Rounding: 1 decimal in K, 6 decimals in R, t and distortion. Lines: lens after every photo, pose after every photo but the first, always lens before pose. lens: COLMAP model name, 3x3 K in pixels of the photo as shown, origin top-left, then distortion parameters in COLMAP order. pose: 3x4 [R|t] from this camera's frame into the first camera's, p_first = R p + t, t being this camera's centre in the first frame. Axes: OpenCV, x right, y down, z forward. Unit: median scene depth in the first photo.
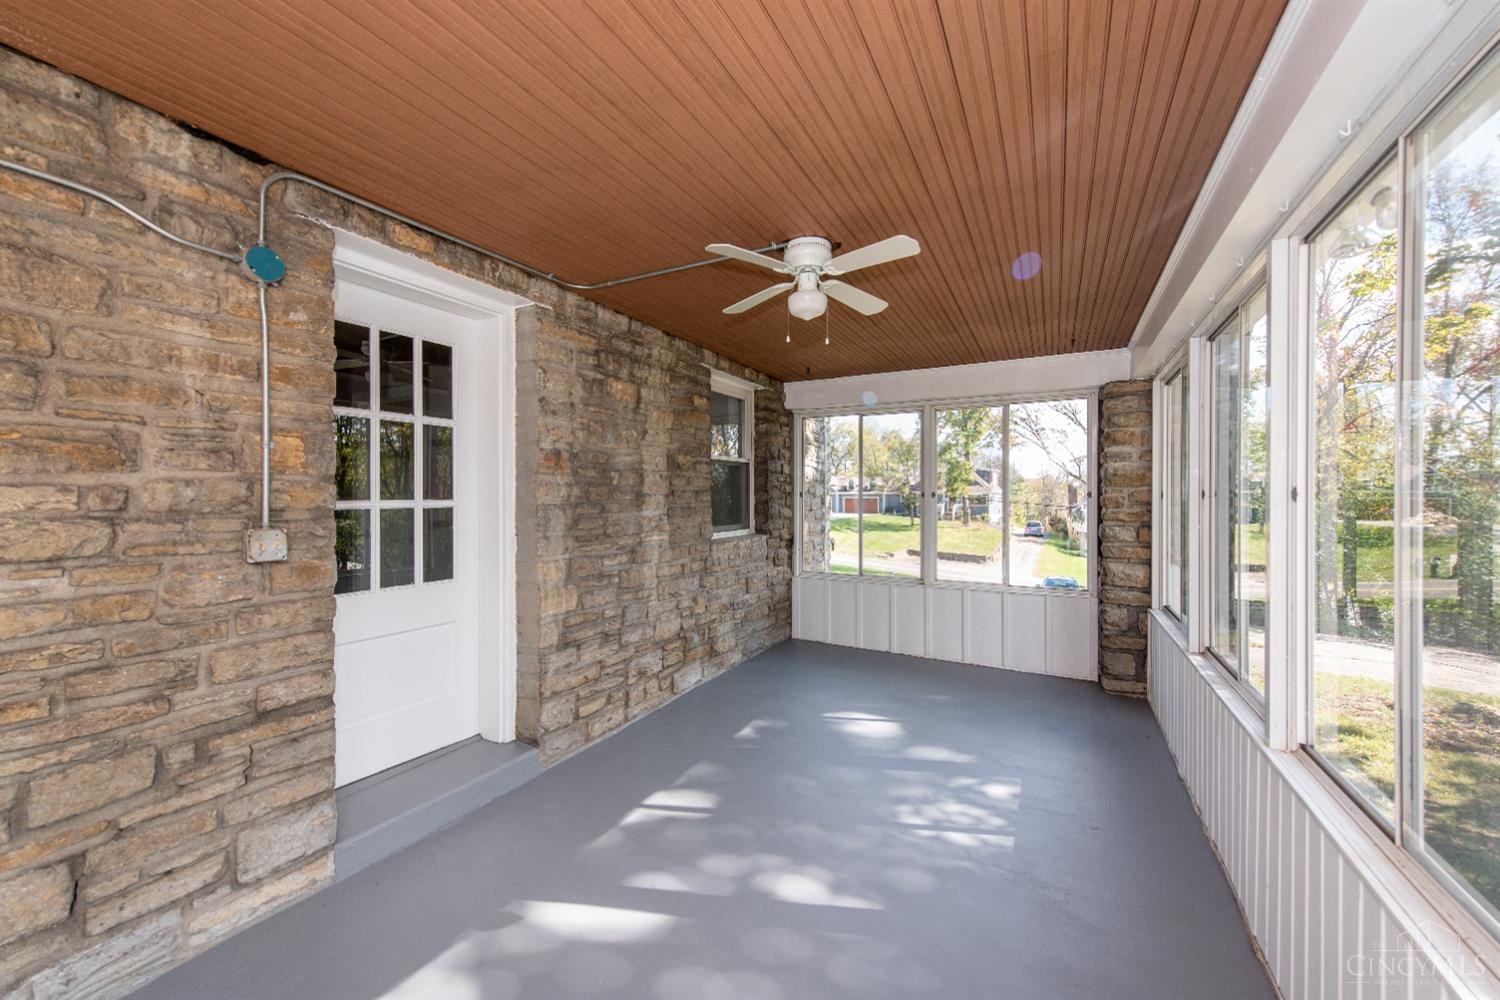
lens RADIAL K [[606.7, 0, 743.8], [0, 606.7, 500.9], [0, 0, 1]] dist [0.013256, -0.003363]
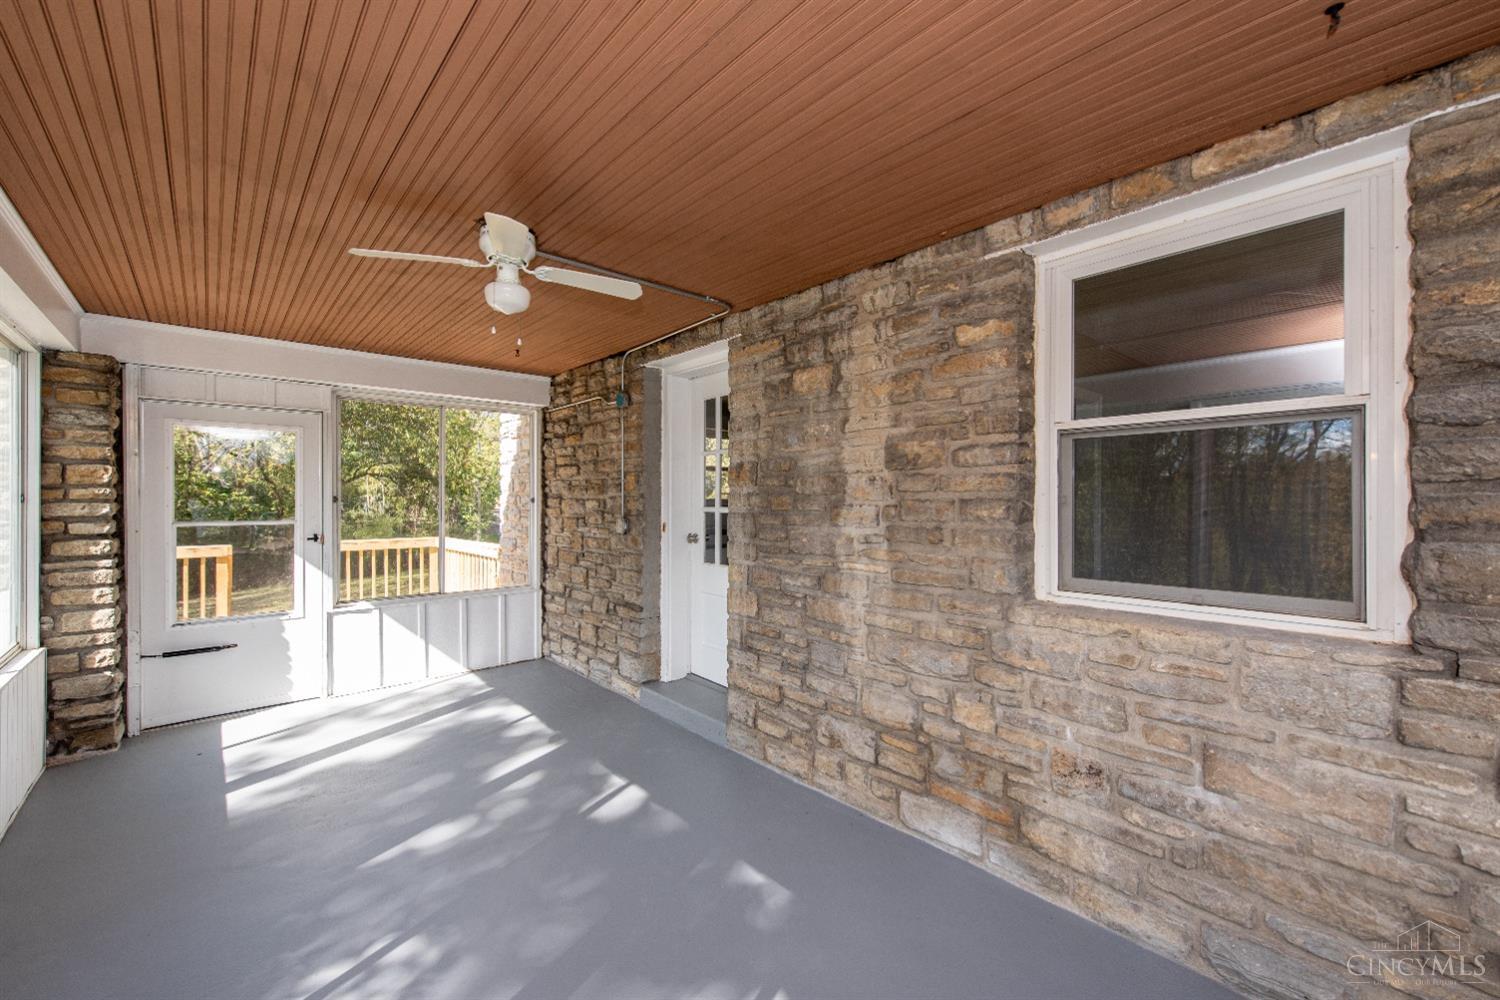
lens RADIAL K [[606.7, 0, 743.8], [0, 606.7, 496.1], [0, 0, 1]] dist [0.013256, -0.003363]
pose [[-0.369425, -0.004191, -0.929251, 0.624481], [-0.008496, 0.999963, -0.001132, -0.021148], [0.929222, 0.007477, -0.369447, 1.260824]]
